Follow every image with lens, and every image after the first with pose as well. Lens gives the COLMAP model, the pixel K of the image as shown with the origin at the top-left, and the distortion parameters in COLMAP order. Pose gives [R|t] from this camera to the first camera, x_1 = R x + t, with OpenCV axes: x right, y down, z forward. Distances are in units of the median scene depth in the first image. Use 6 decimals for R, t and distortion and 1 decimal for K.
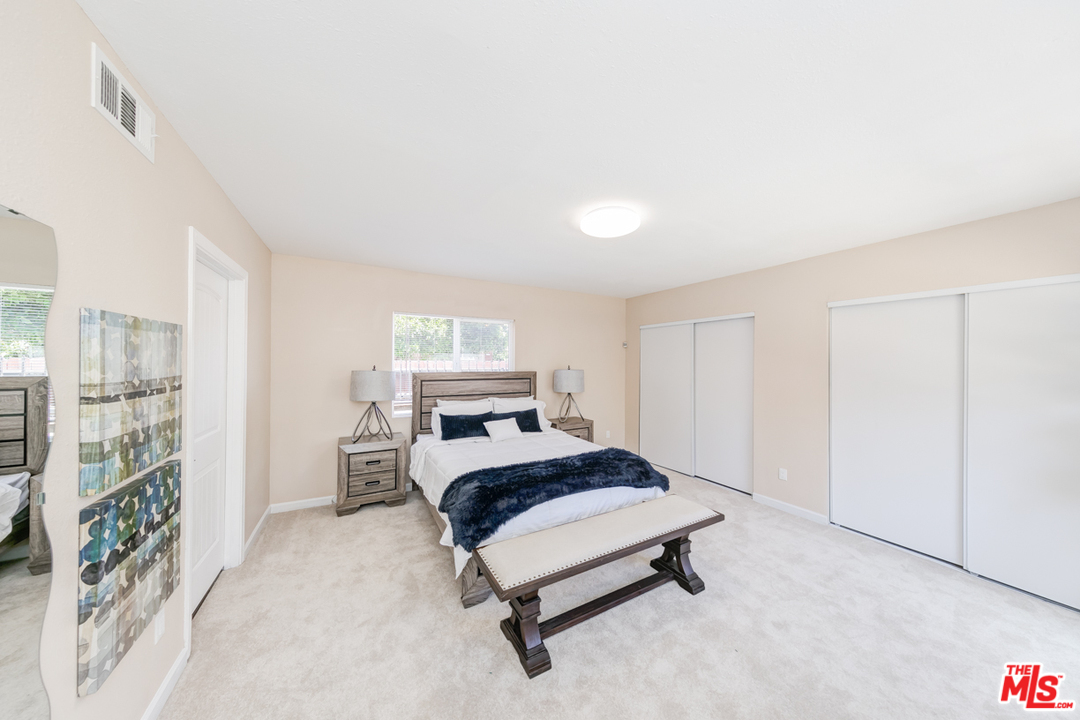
lens RADIAL K [[343.8, 0, 538.4], [0, 343.8, 355.7], [0, 0, 1]] dist [0.000779, -0.000163]
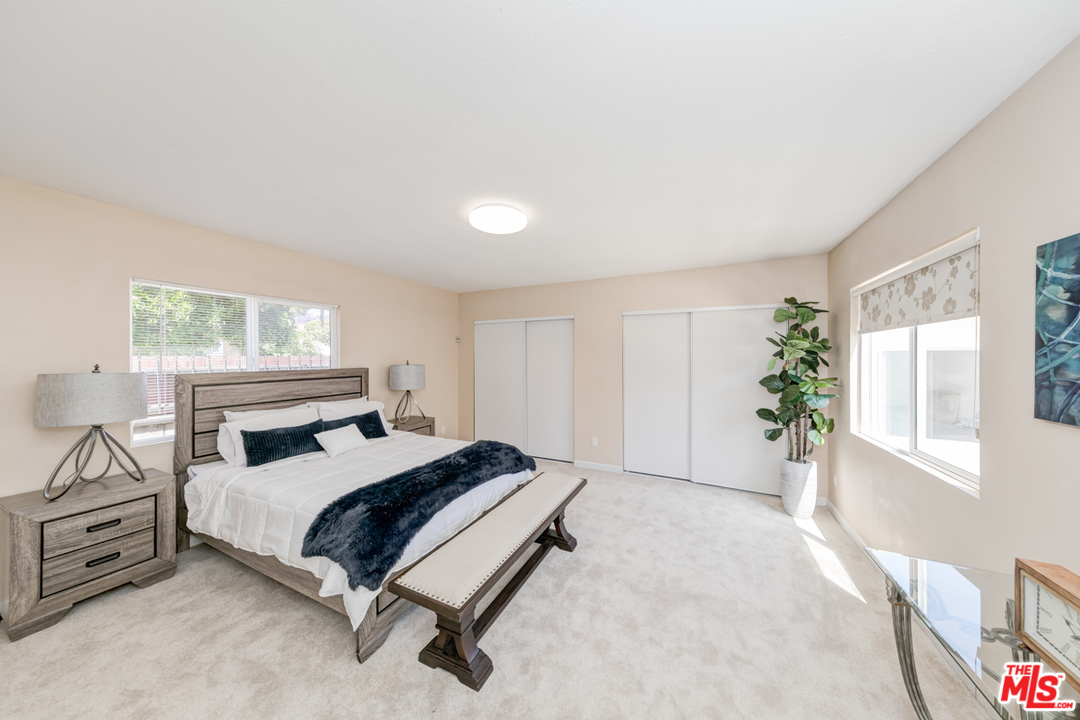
lens RADIAL K [[343.8, 0, 538.4], [0, 343.8, 355.7], [0, 0, 1]] dist [0.000779, -0.000163]
pose [[0.815625, -0.006381, 0.578546, -0.253357], [-0.001993, 0.999902, 0.013838, 0.004577], [-0.578577, -0.012440, 0.815533, 0.088117]]
